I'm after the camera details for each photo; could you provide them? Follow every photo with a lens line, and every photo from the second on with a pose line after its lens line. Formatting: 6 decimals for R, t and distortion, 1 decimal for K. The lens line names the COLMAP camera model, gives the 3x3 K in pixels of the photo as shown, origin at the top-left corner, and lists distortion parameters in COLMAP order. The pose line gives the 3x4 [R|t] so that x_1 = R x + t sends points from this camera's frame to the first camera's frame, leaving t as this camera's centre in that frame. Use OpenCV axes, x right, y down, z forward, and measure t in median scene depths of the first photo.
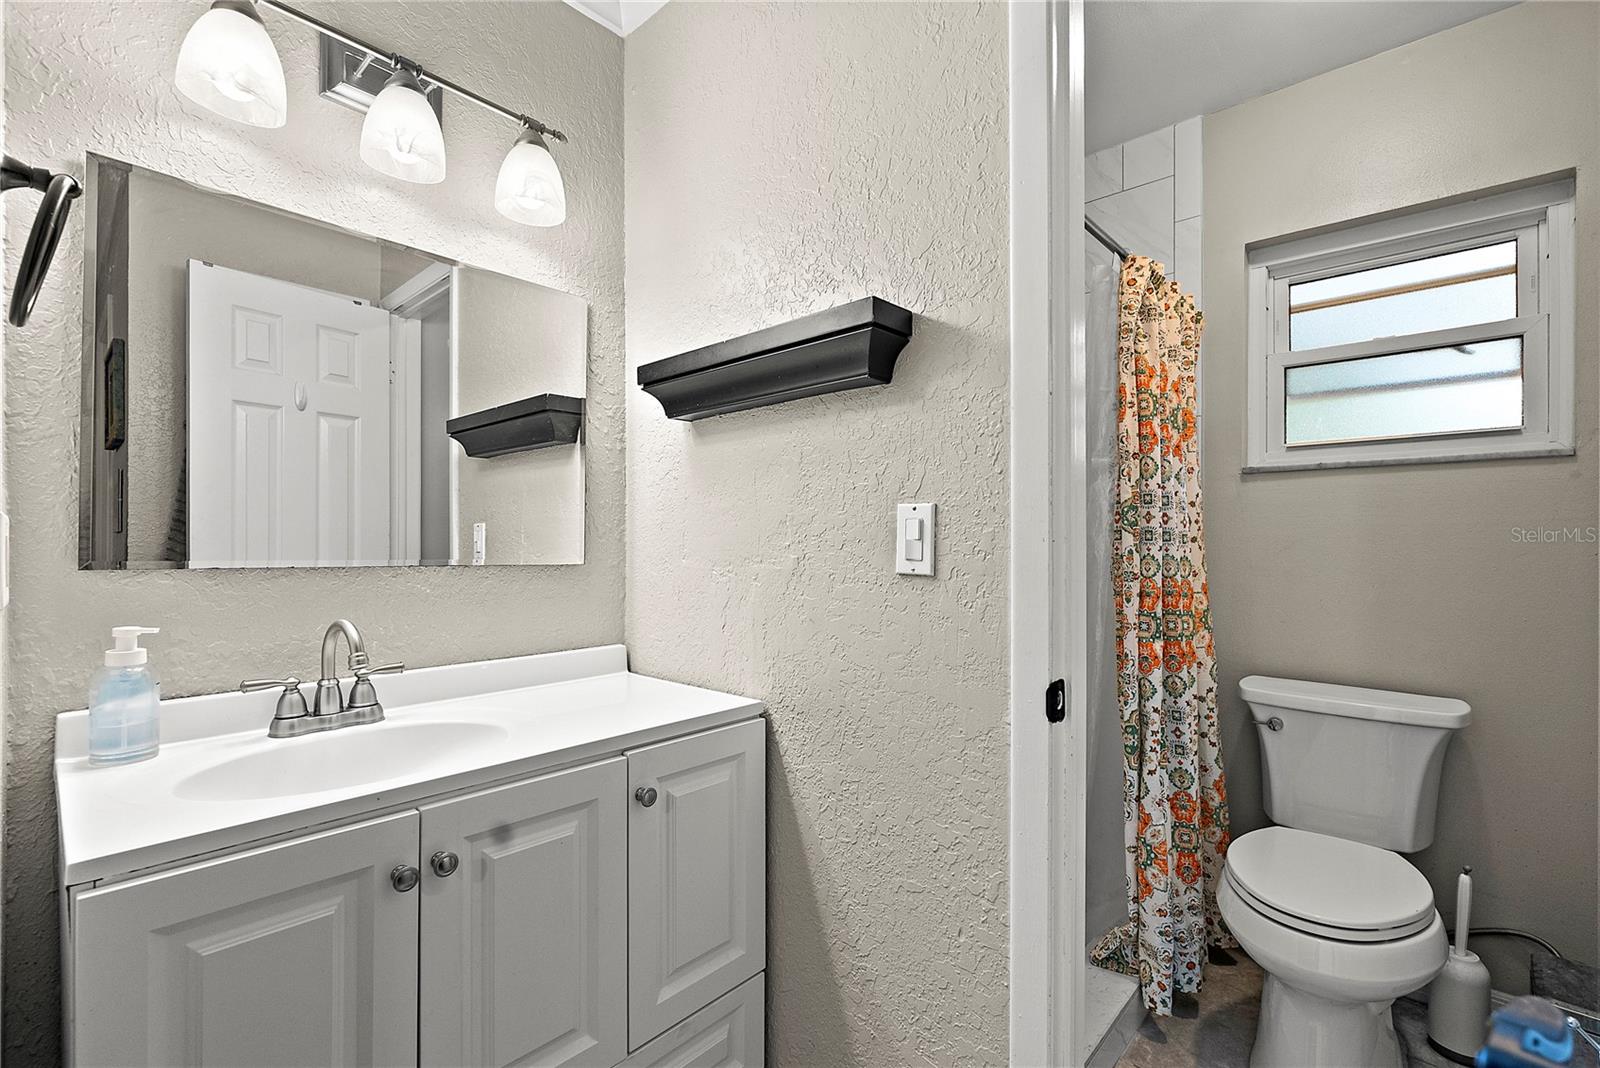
lens RADIAL K [[714.9, 0, 800.5], [0, 714.9, 540.7], [0, 0, 1]] dist [-0.004311, 0.000295]
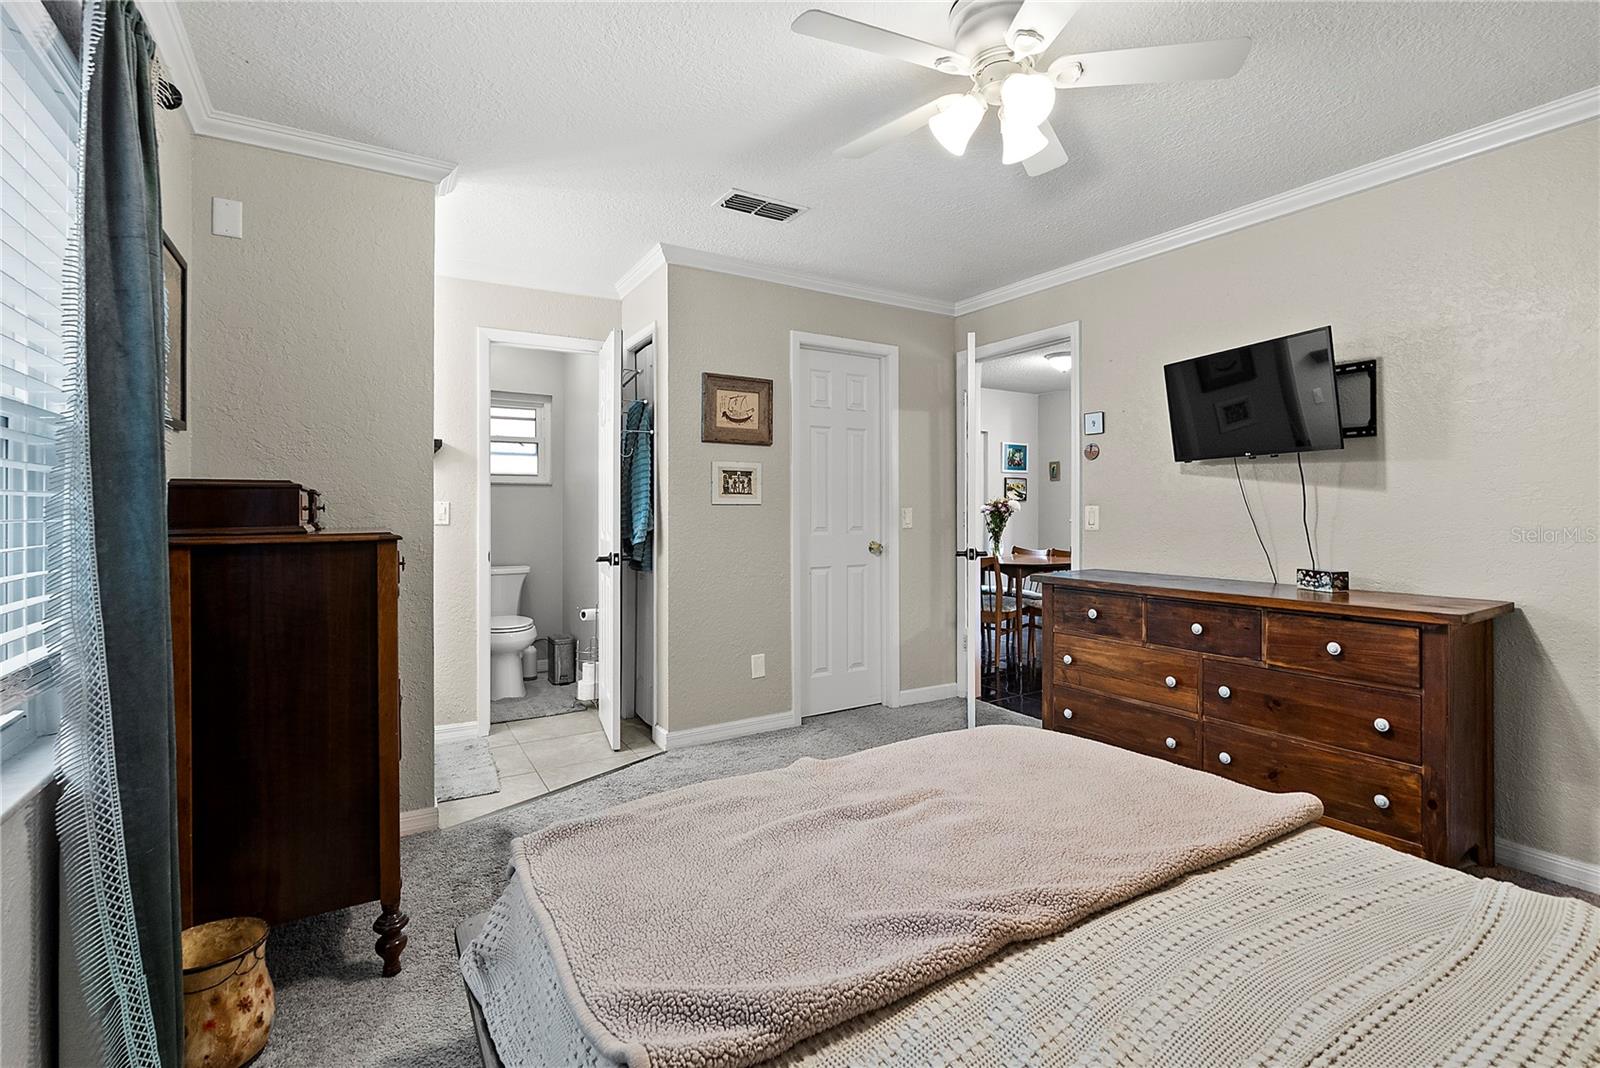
lens RADIAL K [[725.5, 0, 799.6], [0, 725.5, 522.3], [0, 0, 1]] dist [-0.000401, -0.001098]
pose [[0.281449, -0.010981, 0.959513, -1.644679], [-0.003497, 0.999916, 0.012470, 0.000784], [-0.959570, -0.006865, 0.281387, -0.935933]]
